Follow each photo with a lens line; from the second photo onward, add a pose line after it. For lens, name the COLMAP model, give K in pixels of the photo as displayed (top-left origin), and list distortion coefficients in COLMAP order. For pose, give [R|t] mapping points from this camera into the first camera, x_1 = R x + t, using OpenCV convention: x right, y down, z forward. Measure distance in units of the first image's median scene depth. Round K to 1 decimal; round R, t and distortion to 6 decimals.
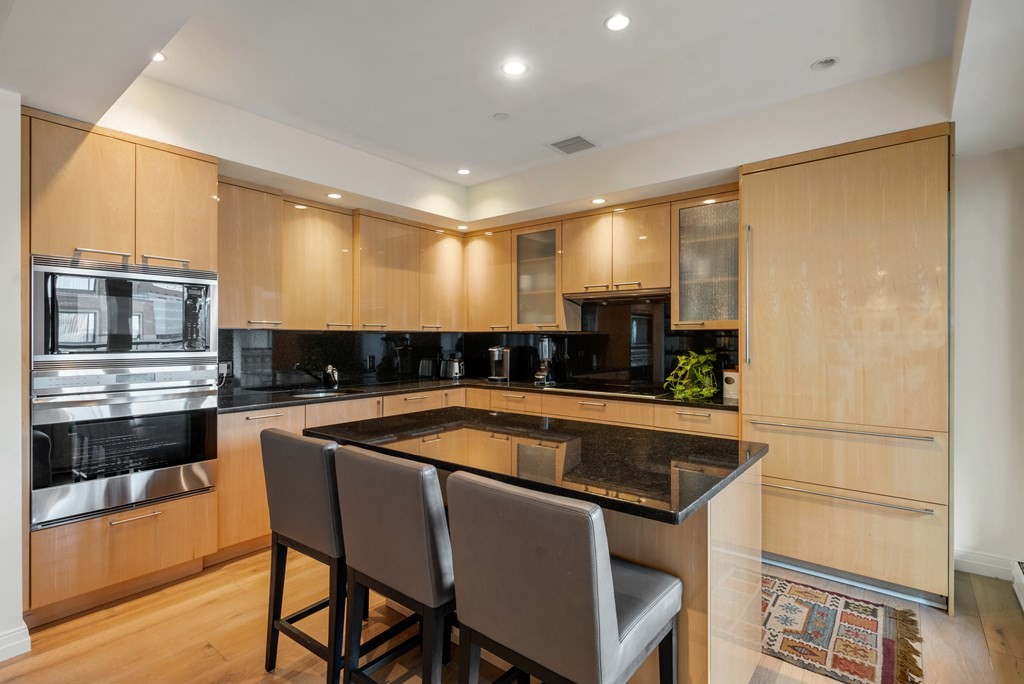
lens RADIAL K [[488.1, 0, 512.0], [0, 488.1, 342.0], [0, 0, 1]] dist [0.000284, 0.000389]
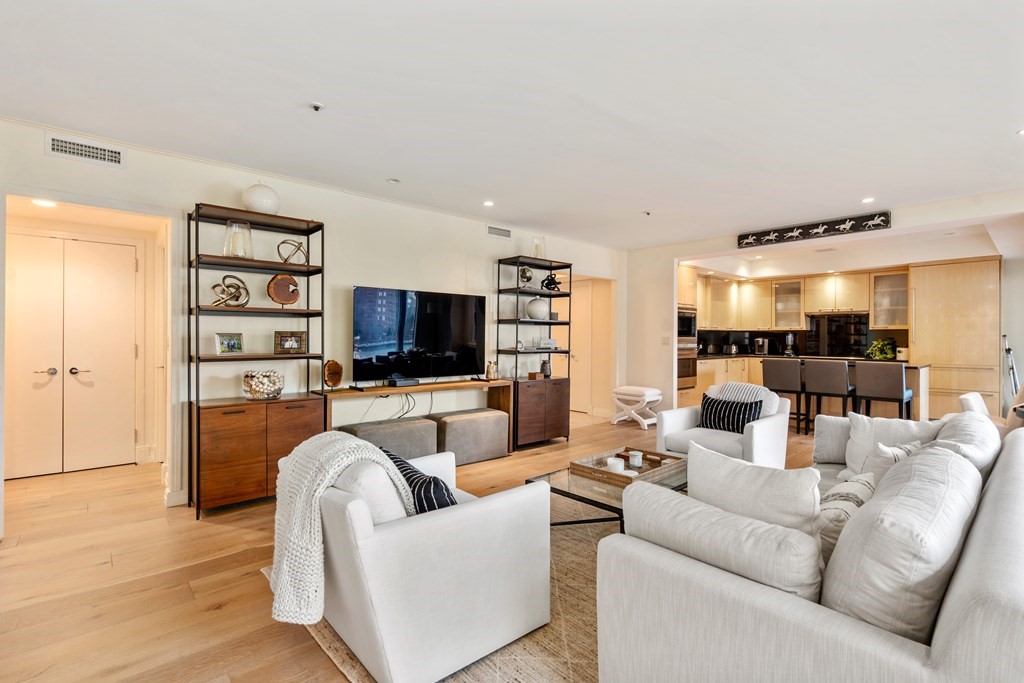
lens RADIAL K [[472.5, 0, 512.0], [0, 472.5, 341.5], [0, 0, 1]] dist [-0.001018, -0.000457]
pose [[0.987306, 0.004201, -0.158773, -0.823853], [-0.004319, 0.999991, -0.000397, 0.032982], [0.158770, 0.001078, 0.987315, -1.216222]]
